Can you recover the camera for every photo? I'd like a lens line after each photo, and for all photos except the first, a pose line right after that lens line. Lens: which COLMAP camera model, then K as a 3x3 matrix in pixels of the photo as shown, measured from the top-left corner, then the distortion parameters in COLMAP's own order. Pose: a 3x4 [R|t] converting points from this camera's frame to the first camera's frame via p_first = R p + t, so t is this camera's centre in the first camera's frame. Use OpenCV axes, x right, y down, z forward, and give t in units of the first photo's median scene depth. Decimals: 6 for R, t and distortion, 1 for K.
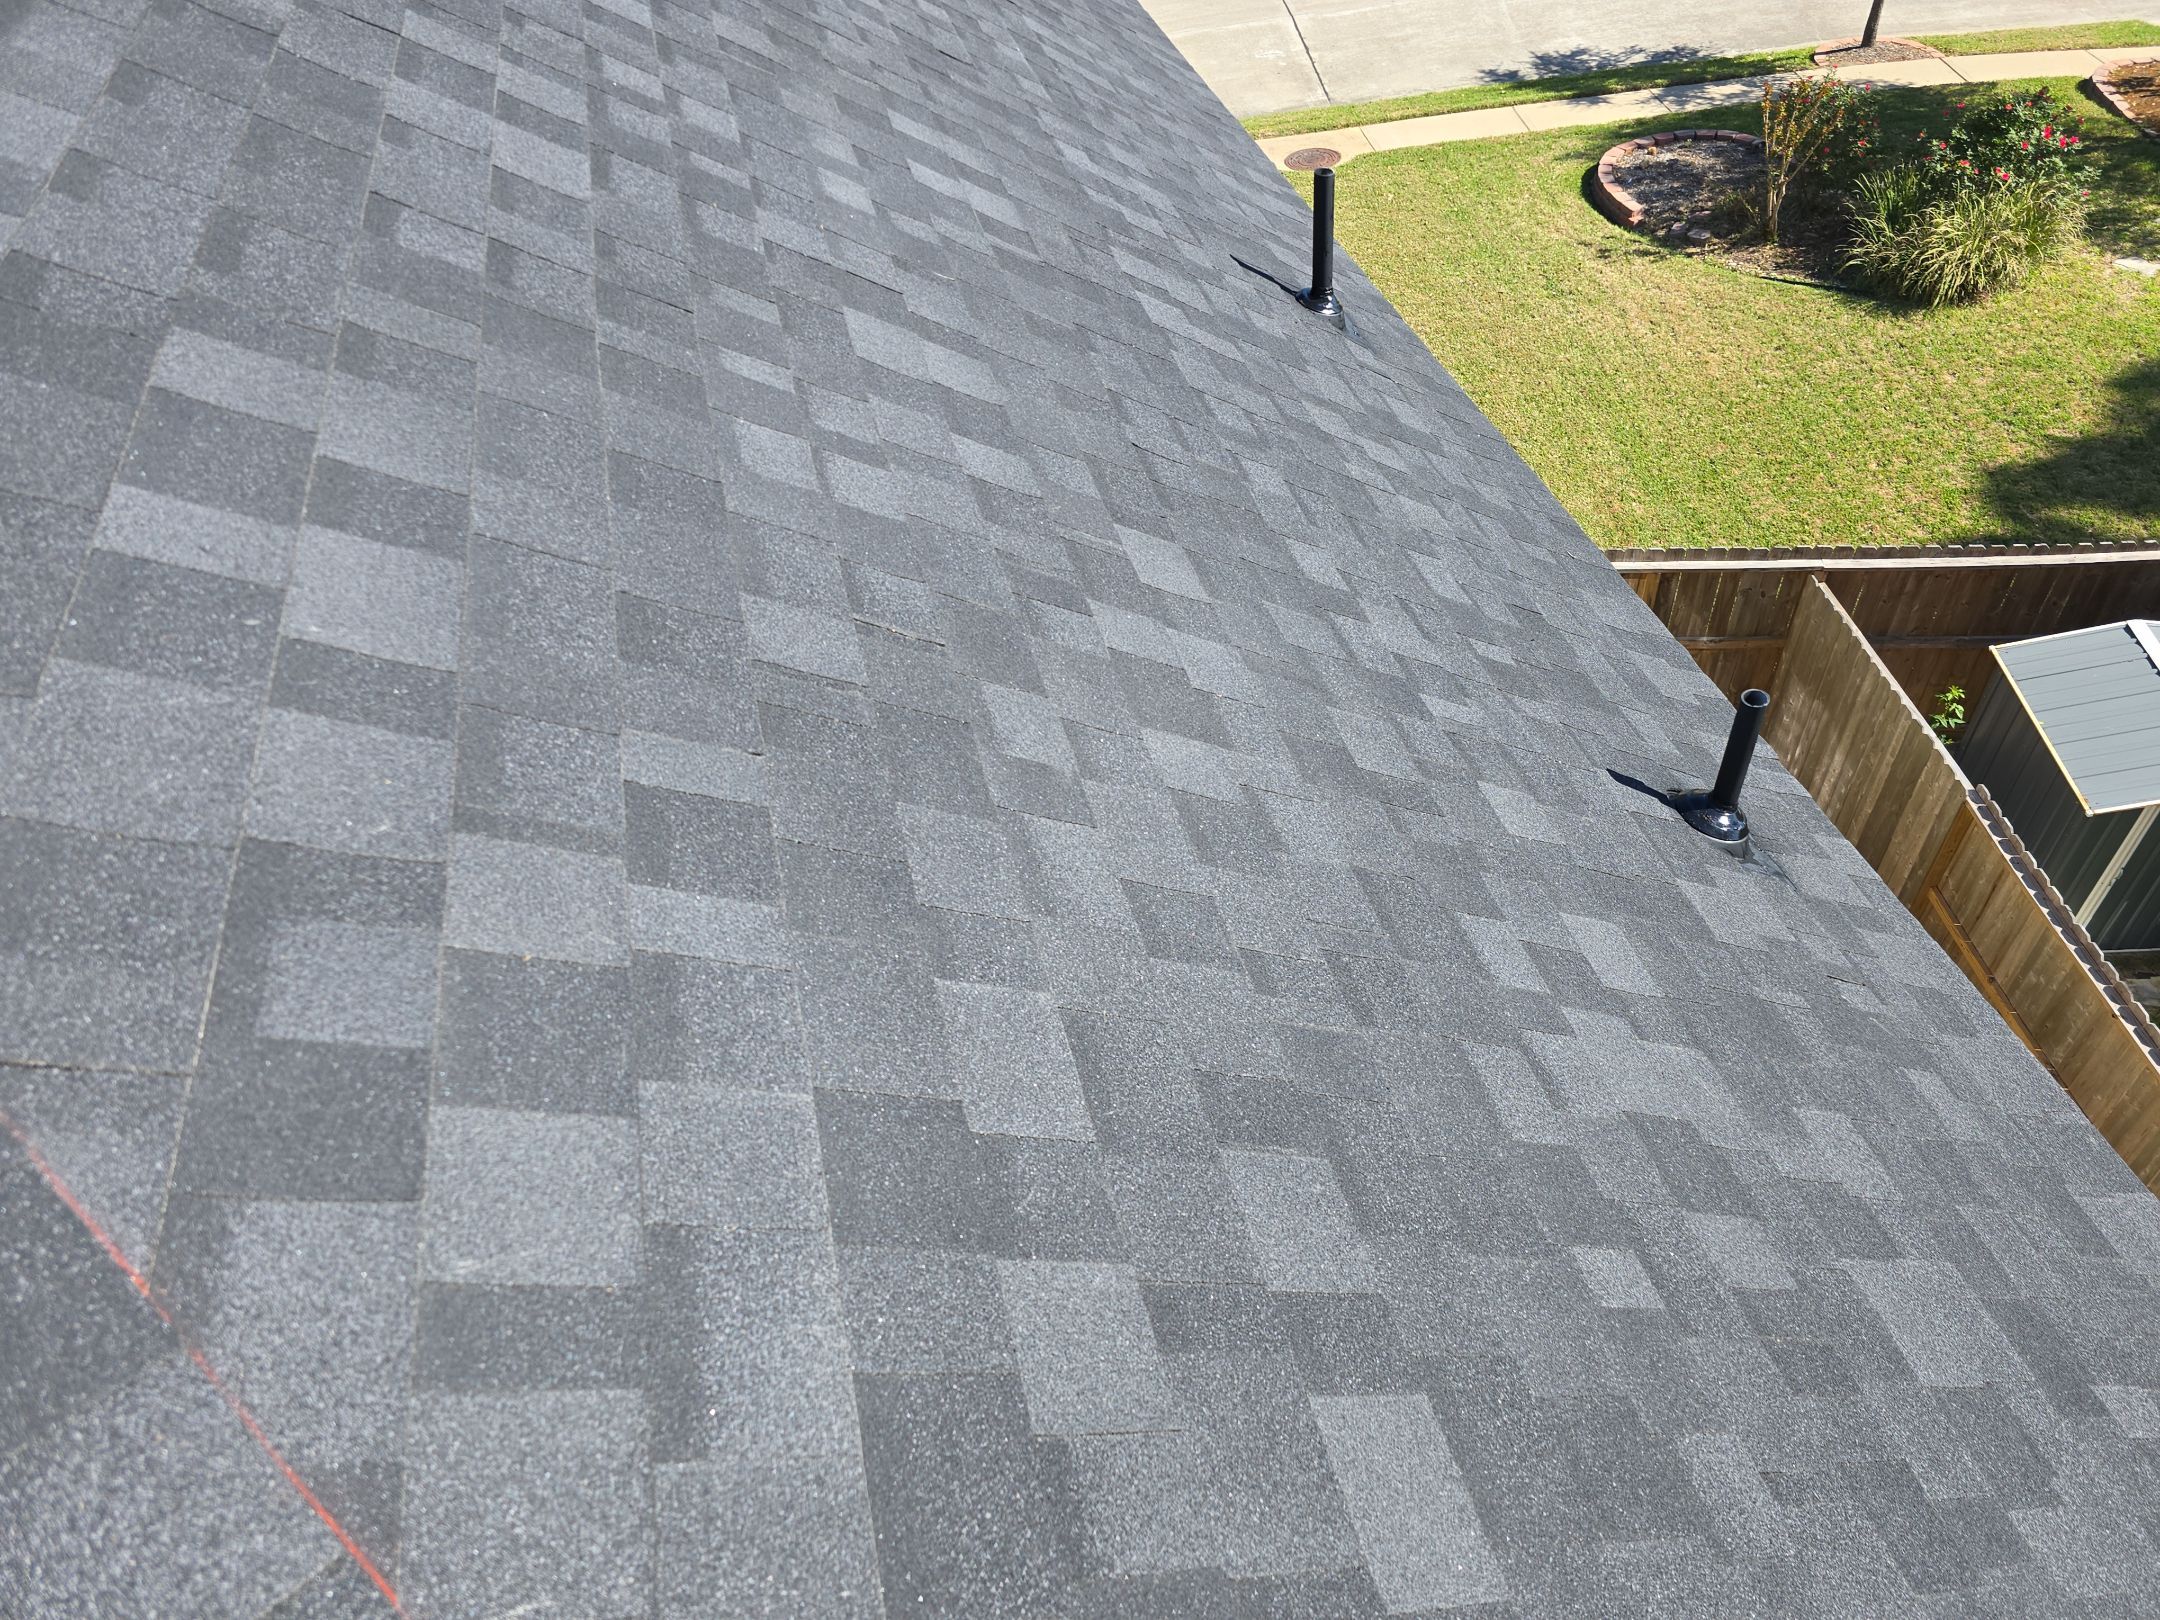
lens RADIAL K [[1430.5, 0, 1082.4], [0, 1430.5, 799.5], [0, 0, 1]] dist [0.066468, -0.056103]
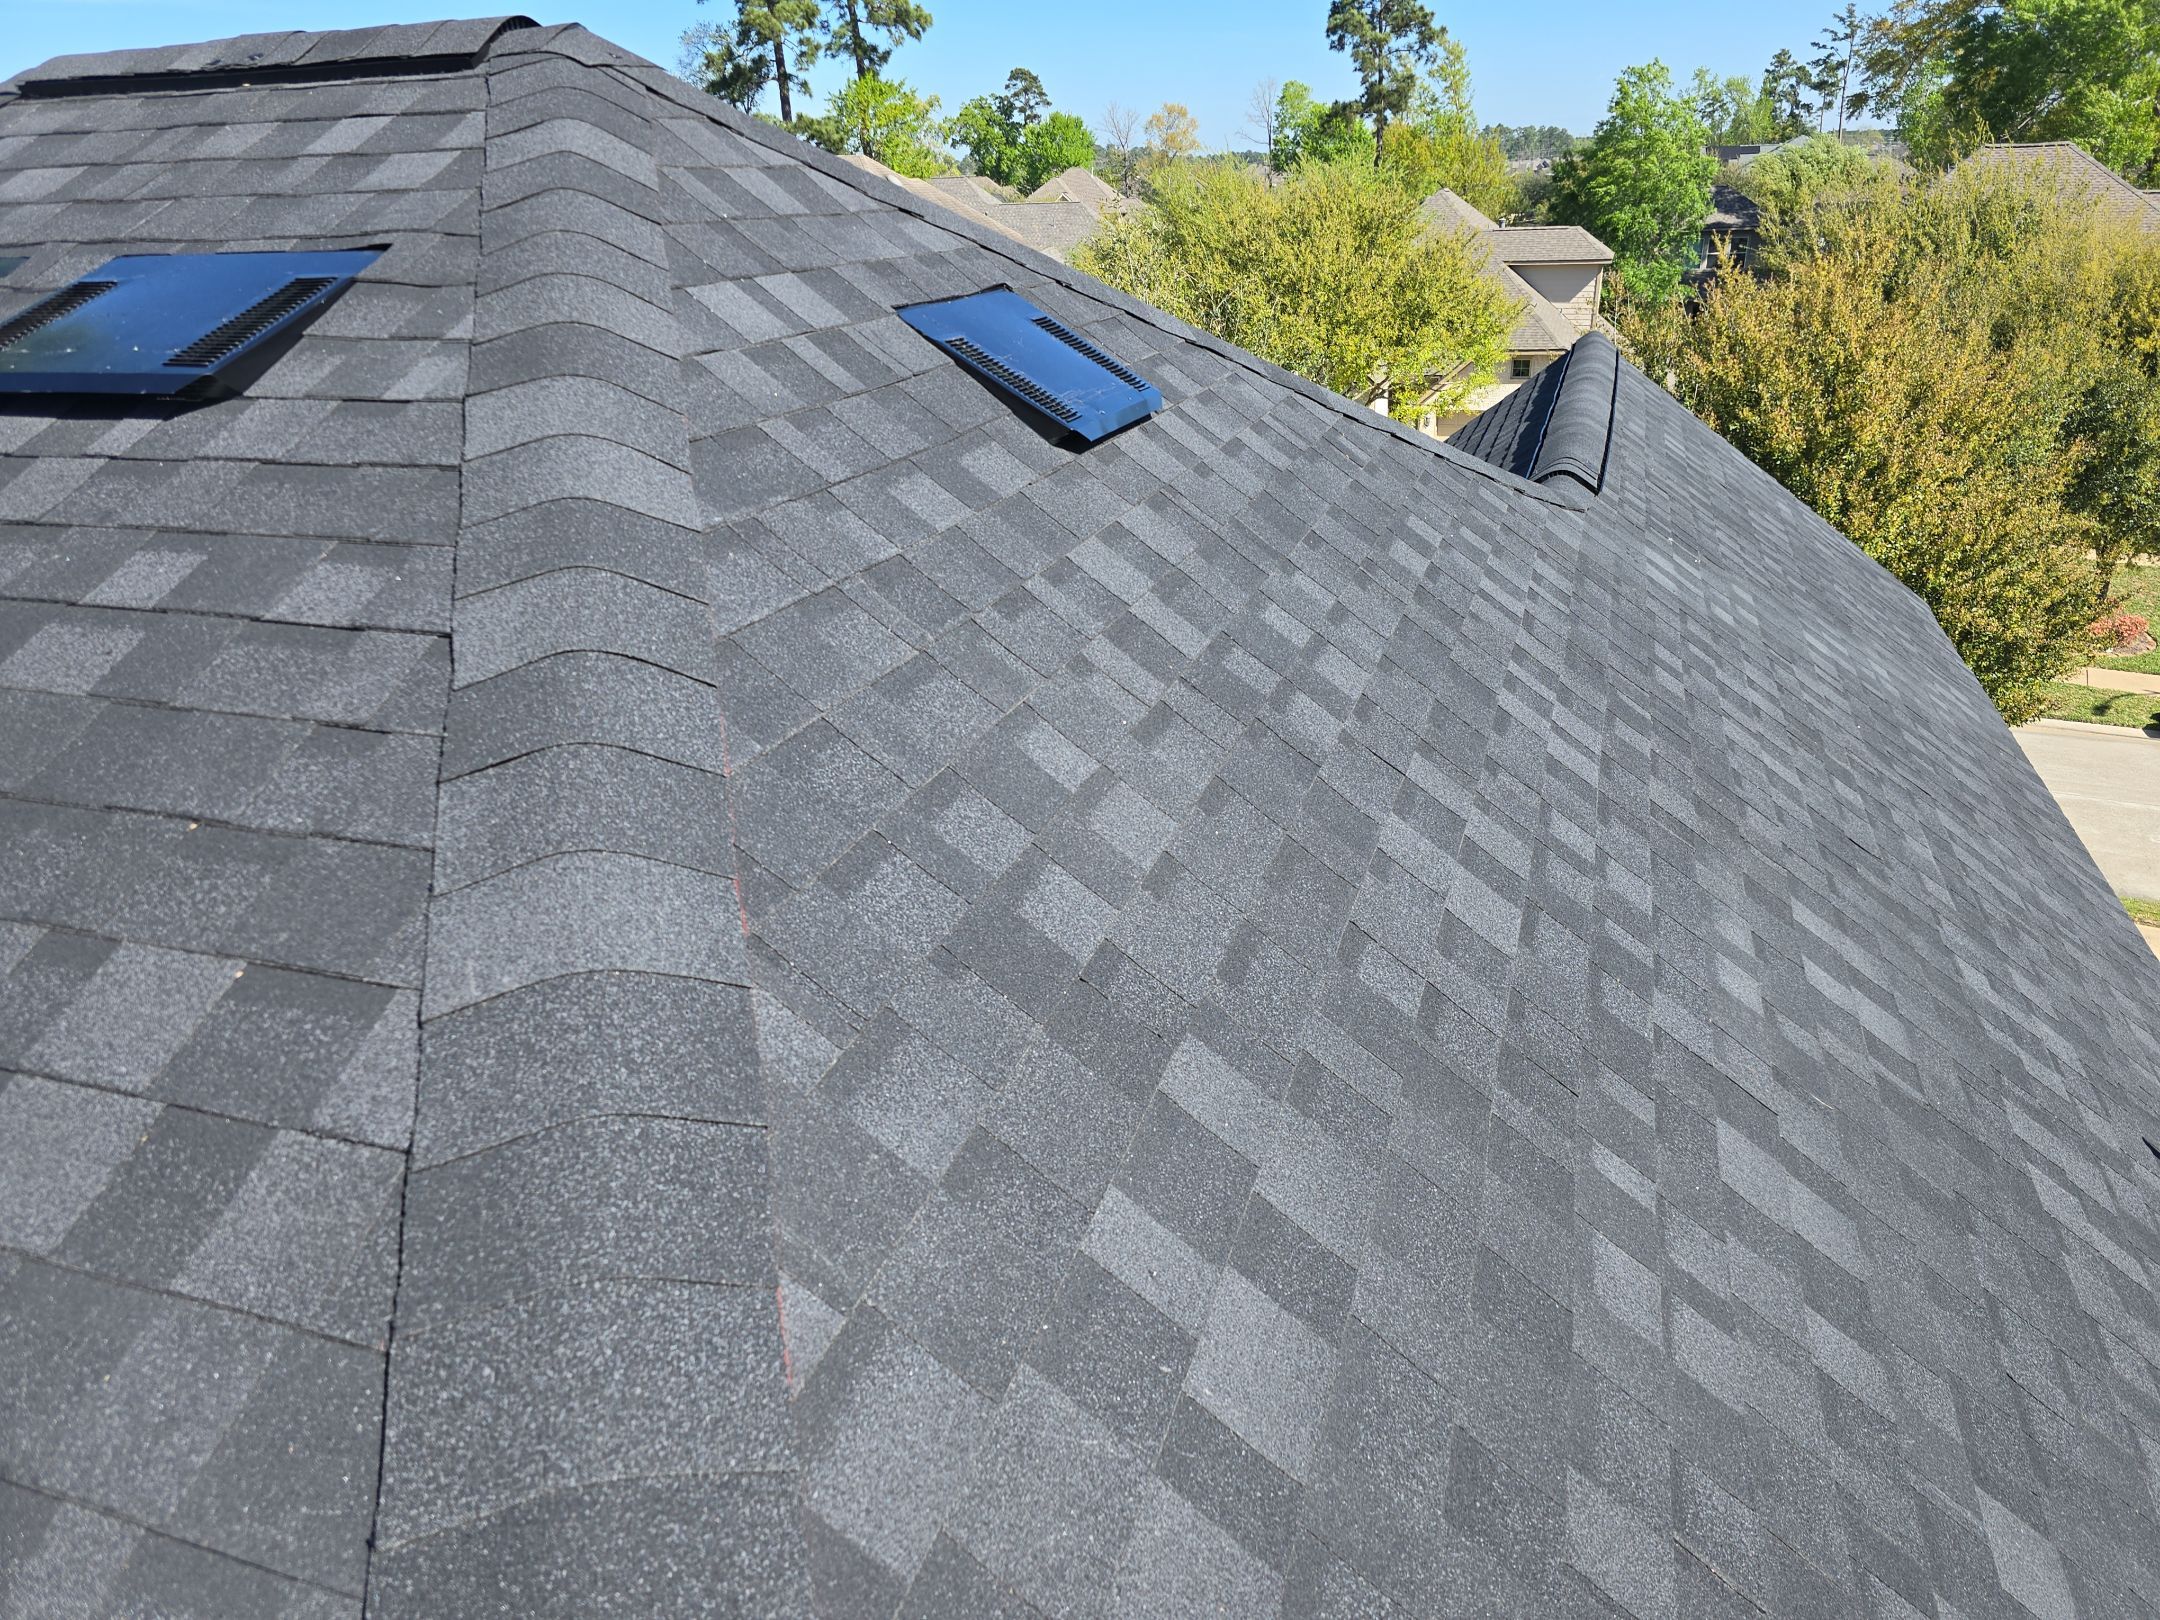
lens RADIAL K [[1401.1, 0, 1096.8], [0, 1401.1, 803.1], [0, 0, 1]] dist [0.074963, -0.060982]
pose [[0.837410, 0.289190, -0.463803, -0.140280], [-0.433440, 0.868310, -0.241180, -0.119579], [0.332978, 0.402998, 0.852478, -0.046956]]
